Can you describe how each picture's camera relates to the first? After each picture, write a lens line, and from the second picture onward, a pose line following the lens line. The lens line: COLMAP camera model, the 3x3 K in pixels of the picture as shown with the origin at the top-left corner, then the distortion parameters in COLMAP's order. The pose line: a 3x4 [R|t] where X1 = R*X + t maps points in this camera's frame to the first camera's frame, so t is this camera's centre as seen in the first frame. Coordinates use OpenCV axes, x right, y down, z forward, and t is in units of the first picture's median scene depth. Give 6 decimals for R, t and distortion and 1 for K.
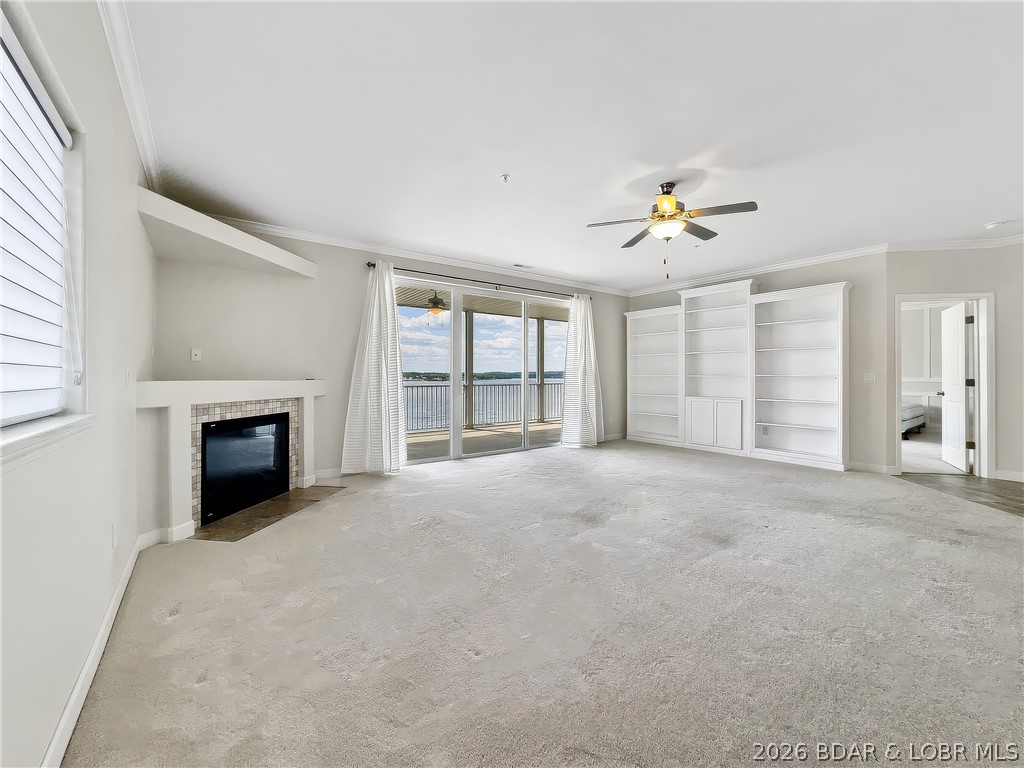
lens RADIAL K [[419.1, 0, 514.7], [0, 419.1, 379.7], [0, 0, 1]] dist [-0.037435, 0.014100]
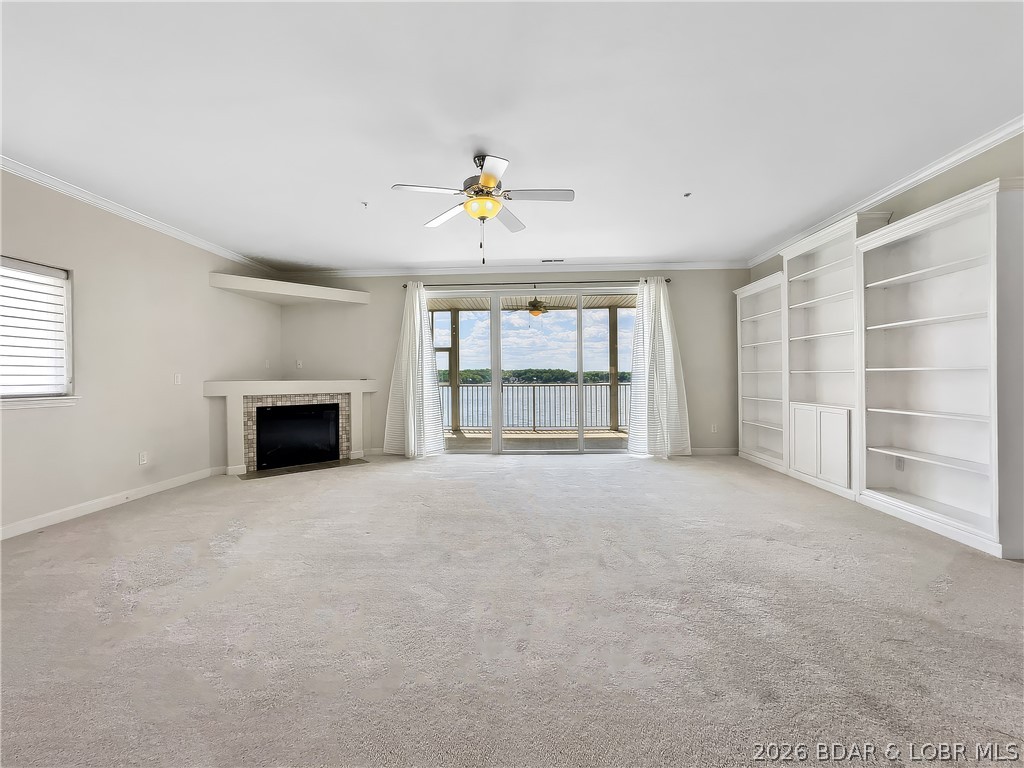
lens RADIAL K [[419.1, 0, 514.7], [0, 419.1, 379.7], [0, 0, 1]] dist [-0.037435, 0.014100]
pose [[0.774278, -0.004254, -0.632831, 0.562529], [0.004904, 0.999988, -0.000722, 0.002236], [0.632827, -0.002545, 0.774289, 0.204762]]
